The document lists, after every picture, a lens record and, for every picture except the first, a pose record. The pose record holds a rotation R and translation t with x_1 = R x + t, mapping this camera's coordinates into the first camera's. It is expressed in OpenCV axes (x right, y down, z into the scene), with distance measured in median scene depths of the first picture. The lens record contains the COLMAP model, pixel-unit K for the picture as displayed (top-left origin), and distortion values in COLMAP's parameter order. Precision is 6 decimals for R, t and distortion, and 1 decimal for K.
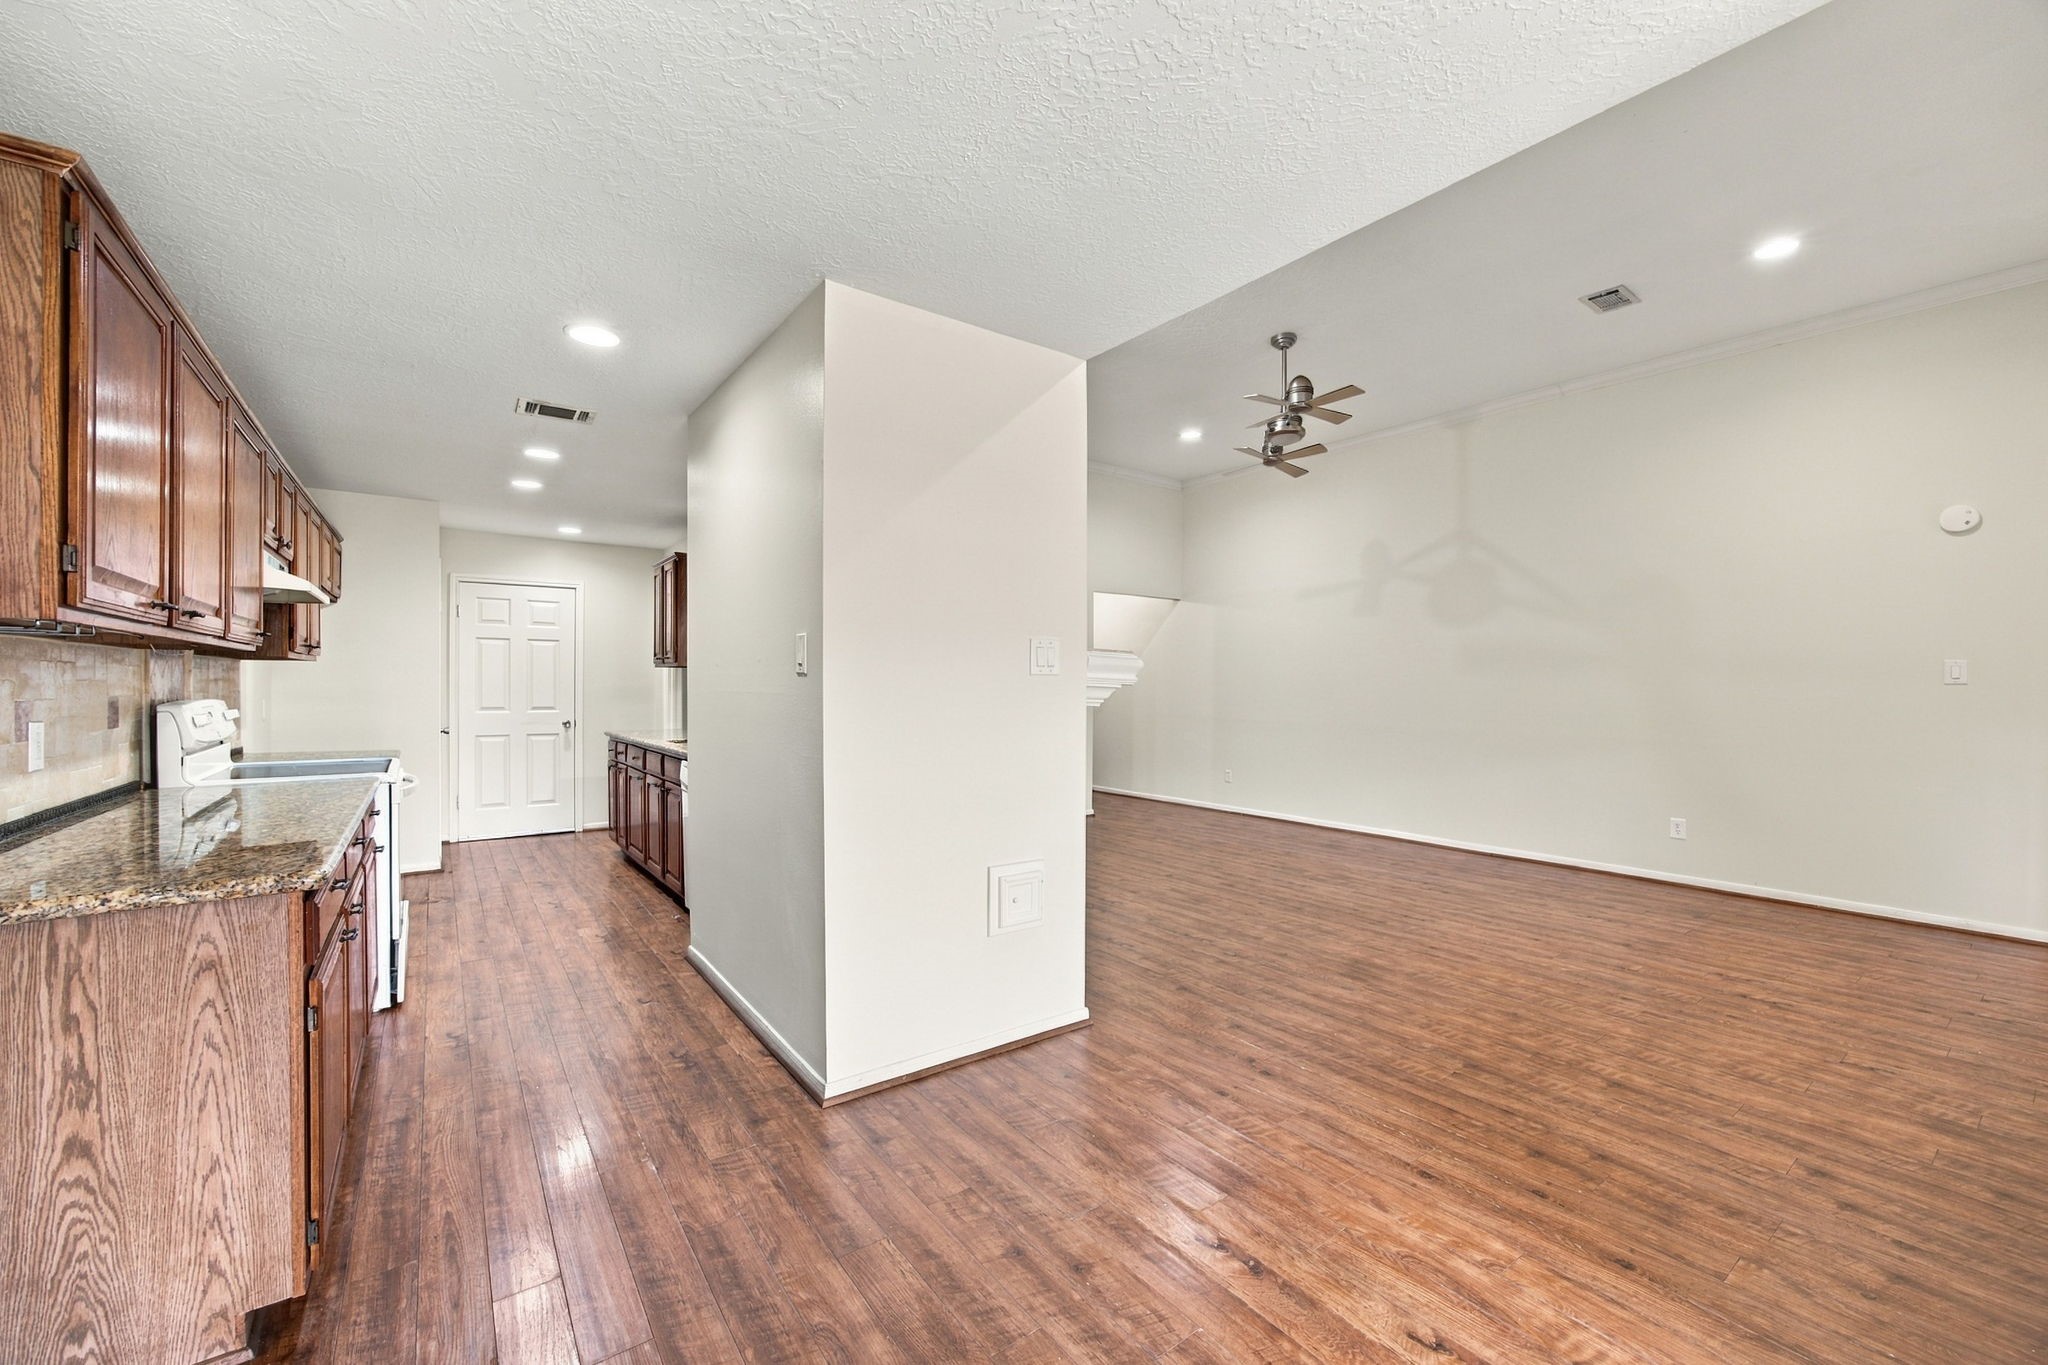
lens RADIAL K [[797.9, 0, 996.8], [0, 797.9, 684.4], [0, 0, 1]] dist [-0.010276, 0.000148]
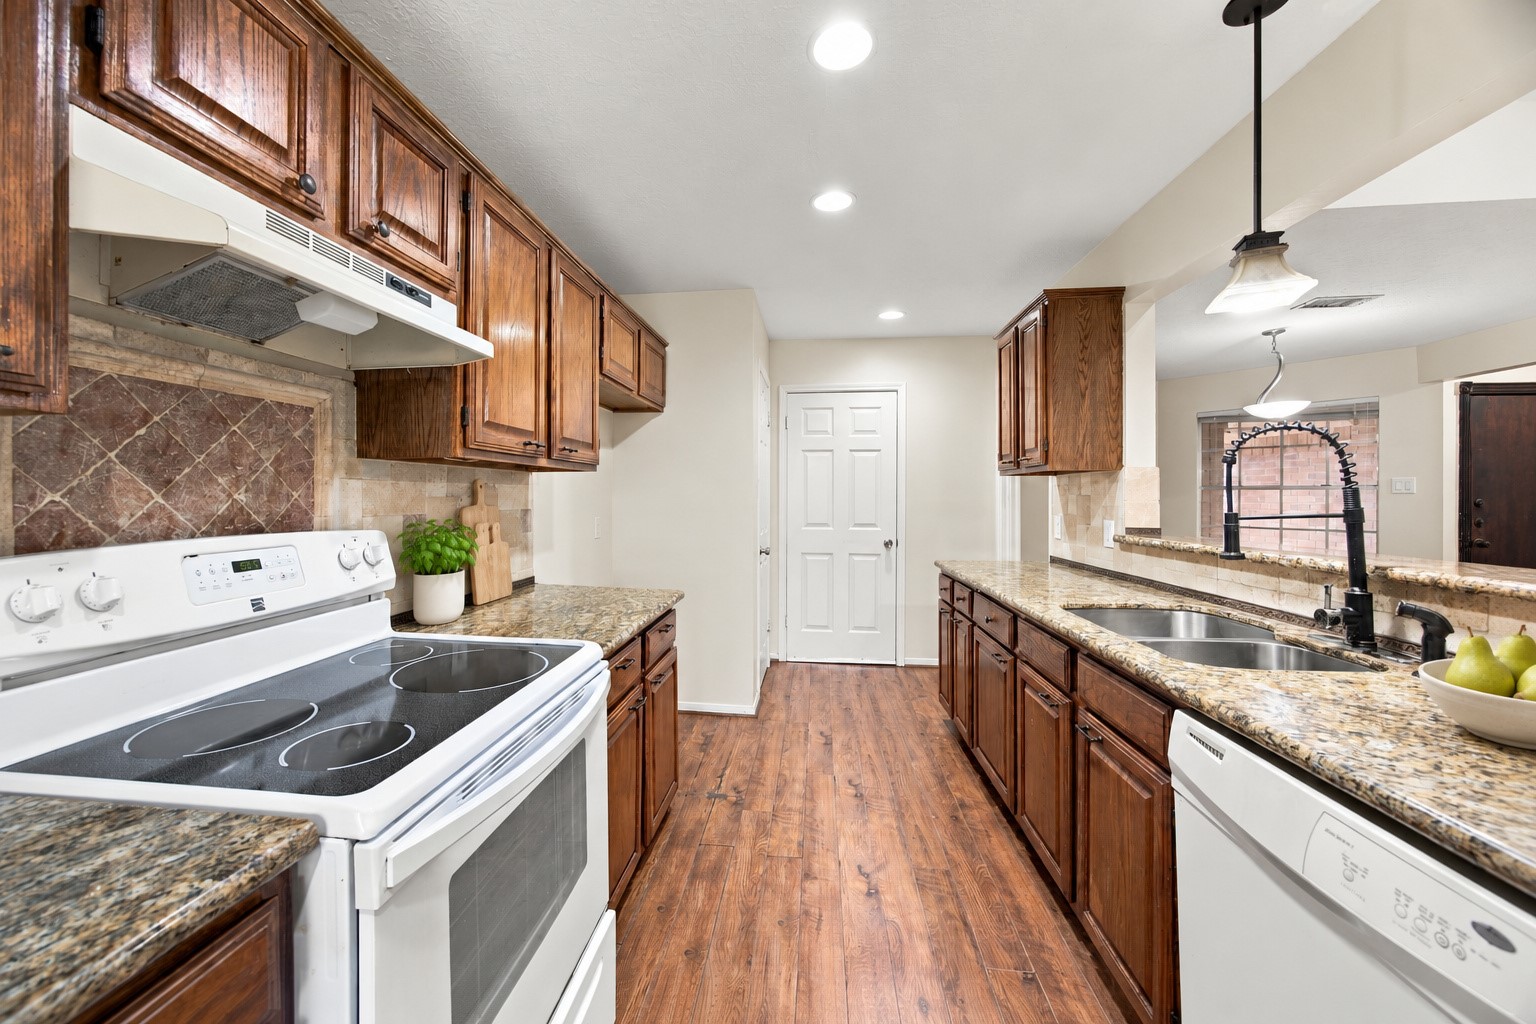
lens RADIAL K [[598.4, 0, 747.6], [0, 598.4, 513.4], [0, 0, 1]] dist [-0.010276, 0.000148]
pose [[0.750455, 0.013213, -0.660790, -0.247474], [0.005119, 0.999654, 0.025802, -0.002189], [0.660902, -0.022746, 0.750127, 0.450579]]
